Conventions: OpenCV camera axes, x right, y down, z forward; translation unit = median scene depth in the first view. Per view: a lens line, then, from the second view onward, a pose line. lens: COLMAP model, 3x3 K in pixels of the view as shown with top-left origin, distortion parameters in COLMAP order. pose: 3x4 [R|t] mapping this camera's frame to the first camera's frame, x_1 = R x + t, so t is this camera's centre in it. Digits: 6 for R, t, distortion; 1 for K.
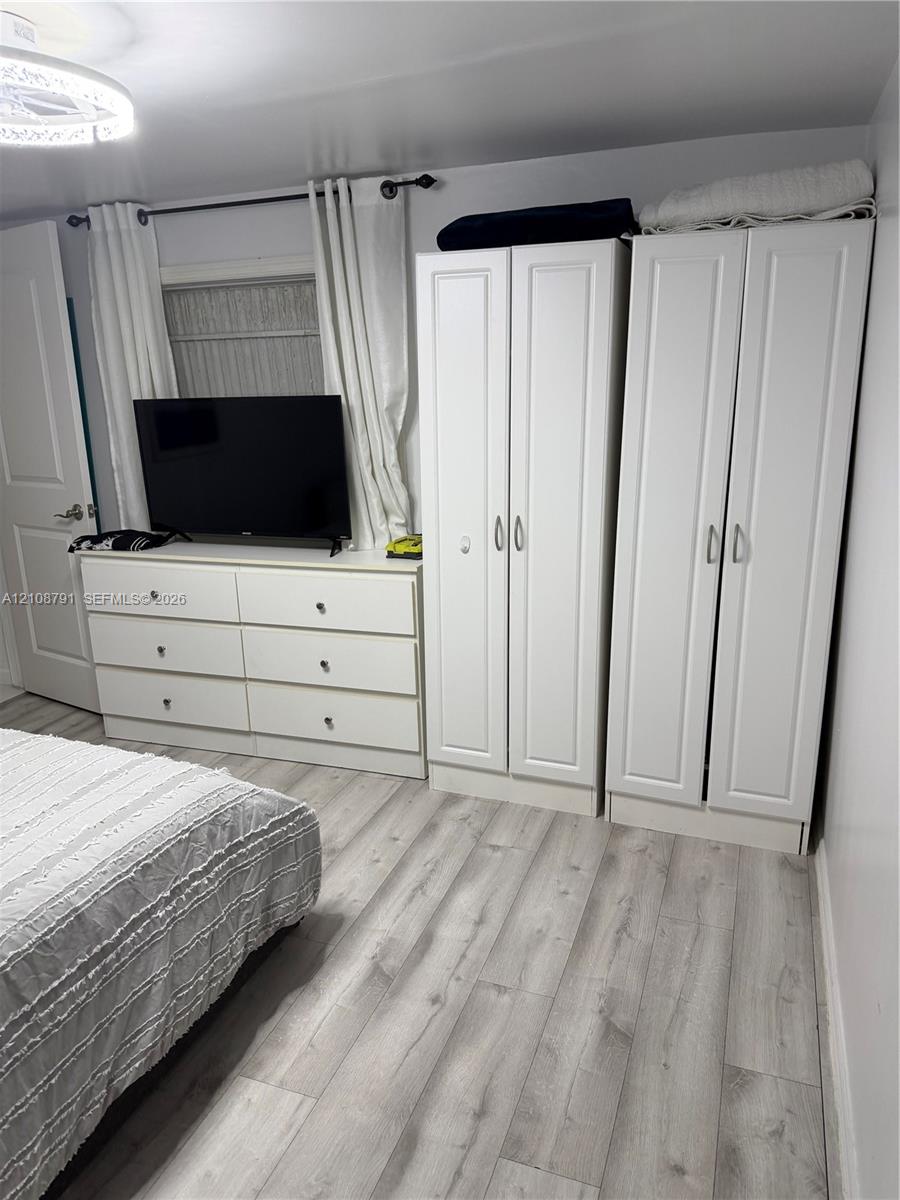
lens RADIAL K [[848.3, 0, 452.2], [0, 848.3, 604.7], [0, 0, 1]] dist [0.025952, -0.026603]
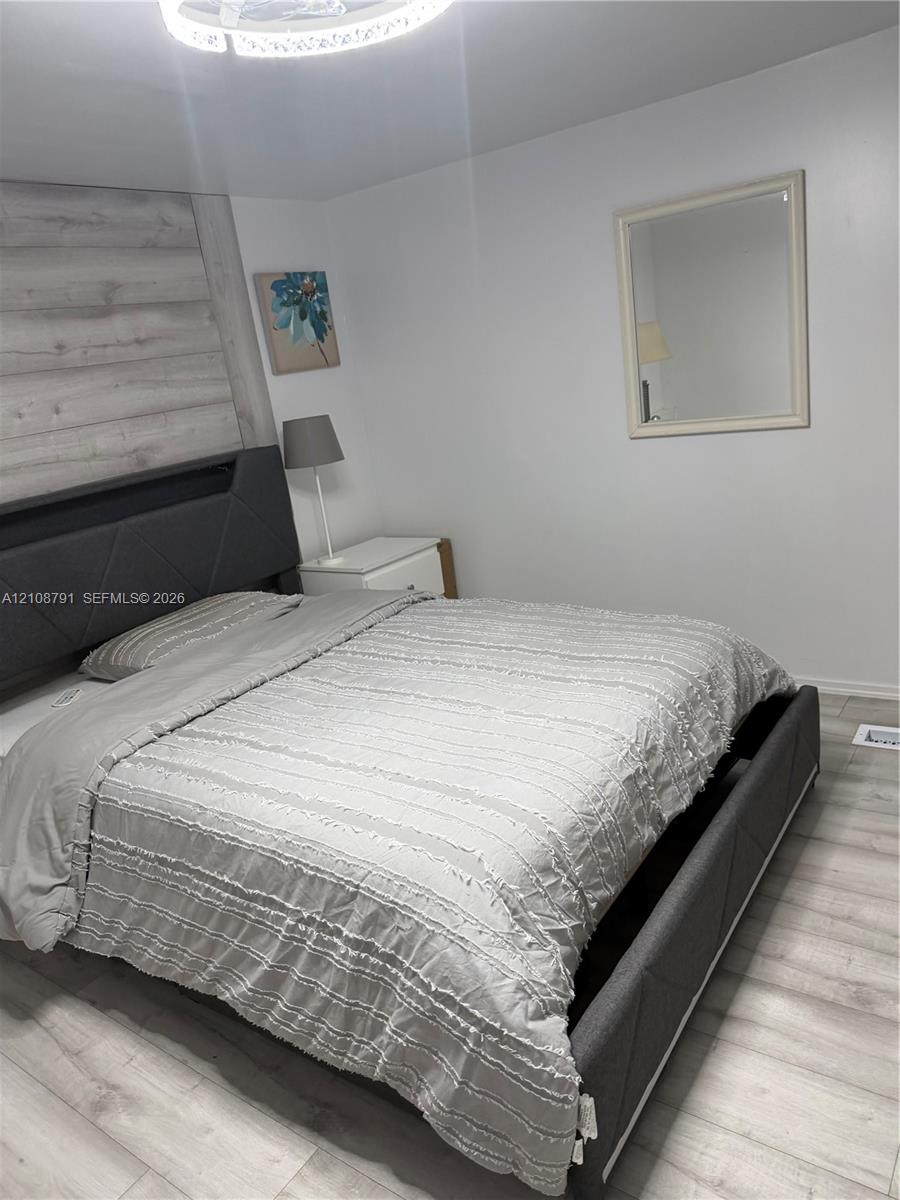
lens RADIAL K [[848.3, 0, 443.1], [0, 848.3, 614.1], [0, 0, 1]] dist [0.025952, -0.026603]
pose [[-0.268748, 0.341599, -0.900602, 0.372501], [-0.097583, 0.920534, 0.378279, -0.348895], [0.958255, 0.189546, -0.214058, 1.416410]]
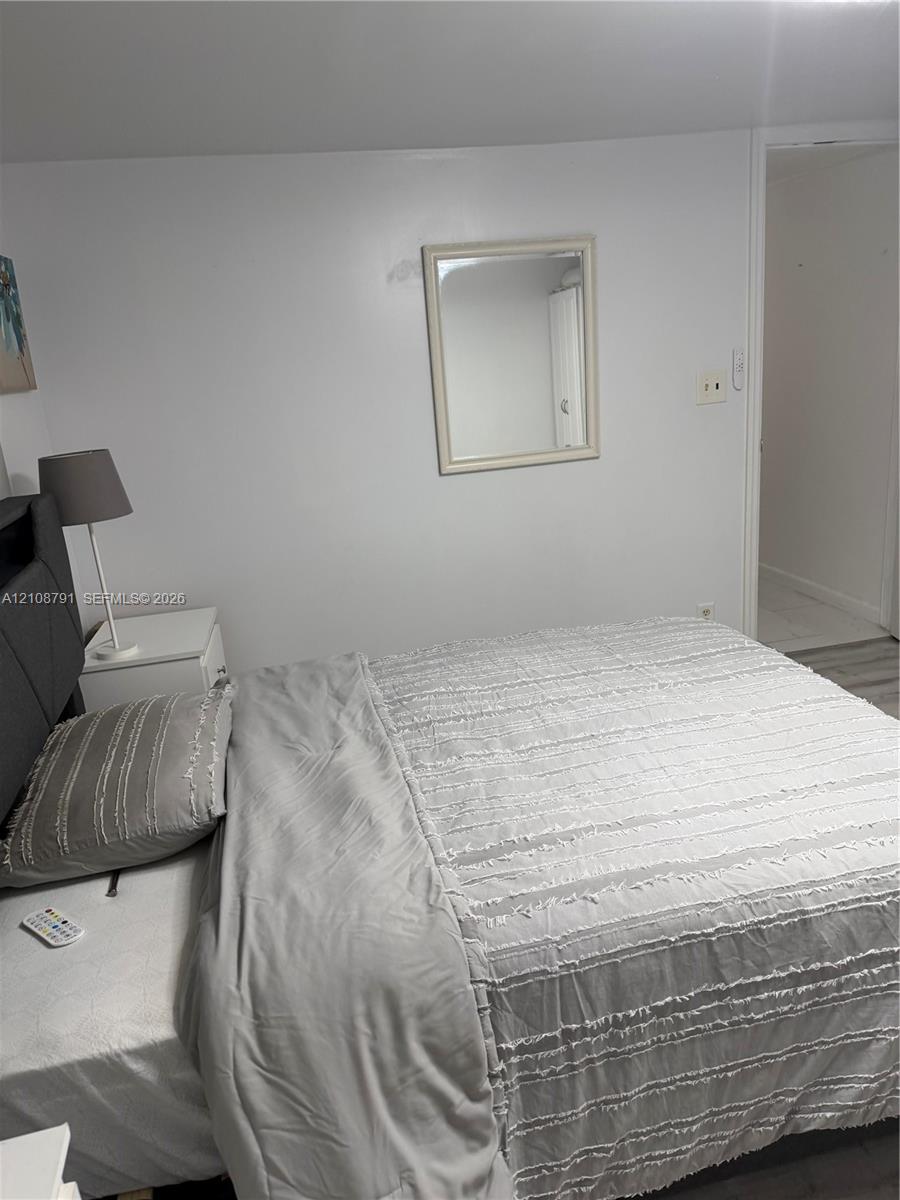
lens RADIAL K [[848.3, 0, 453.8], [0, 848.3, 611.2], [0, 0, 1]] dist [0.025952, -0.026603]
pose [[0.530129, 0.229233, -0.816343, 0.011936], [-0.150137, 0.972927, 0.175705, -0.042349], [0.834519, 0.029417, 0.550193, 0.207797]]
